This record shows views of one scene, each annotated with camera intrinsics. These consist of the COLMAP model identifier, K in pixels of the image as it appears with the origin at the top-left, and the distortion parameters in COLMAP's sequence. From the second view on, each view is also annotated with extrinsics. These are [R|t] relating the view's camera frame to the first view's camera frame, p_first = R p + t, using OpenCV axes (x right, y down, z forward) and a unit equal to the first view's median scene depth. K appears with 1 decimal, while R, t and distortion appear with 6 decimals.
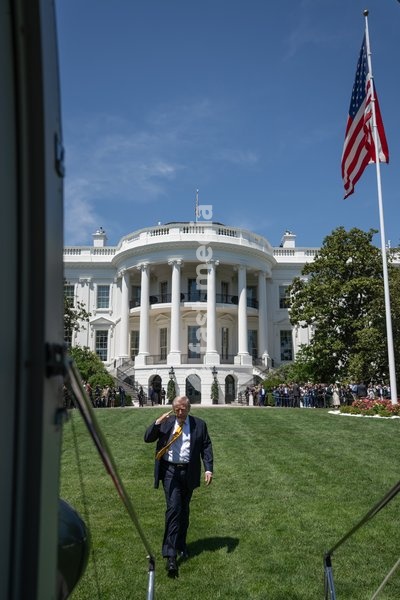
lens RADIAL K [[1197.7, 0, 200.0], [0, 1197.7, 300.0], [0, 0, 1]] dist [0.059412, 0.052141]
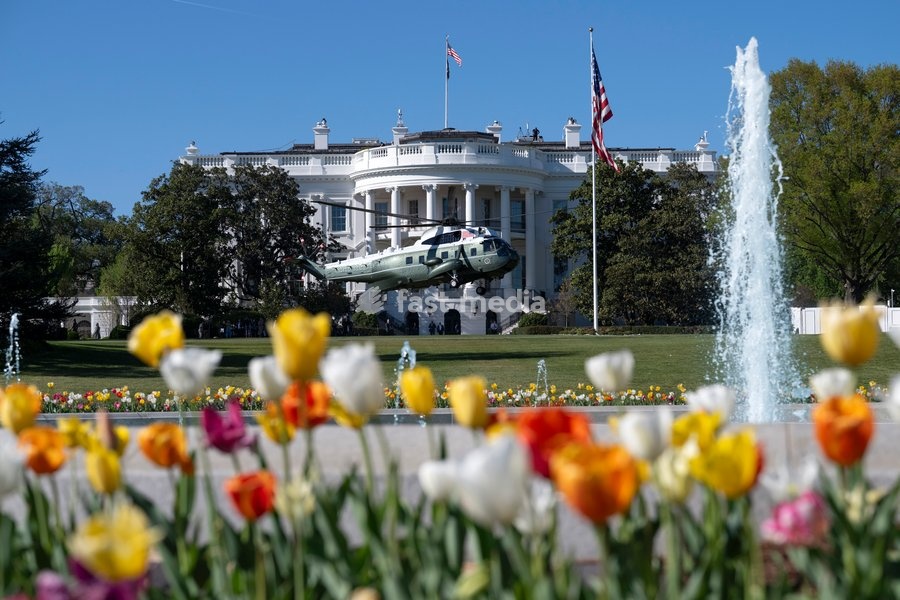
lens RADIAL K [[1796.6, 0, 450.0], [0, 1796.6, 300.0], [0, 0, 1]] dist [0.059412, 0.052141]
pose [[0.999993, -0.003654, -0.000424, -0.004033], [0.003672, 0.998445, 0.055630, -0.015592], [0.000220, -0.055631, 0.998451, -0.271455]]
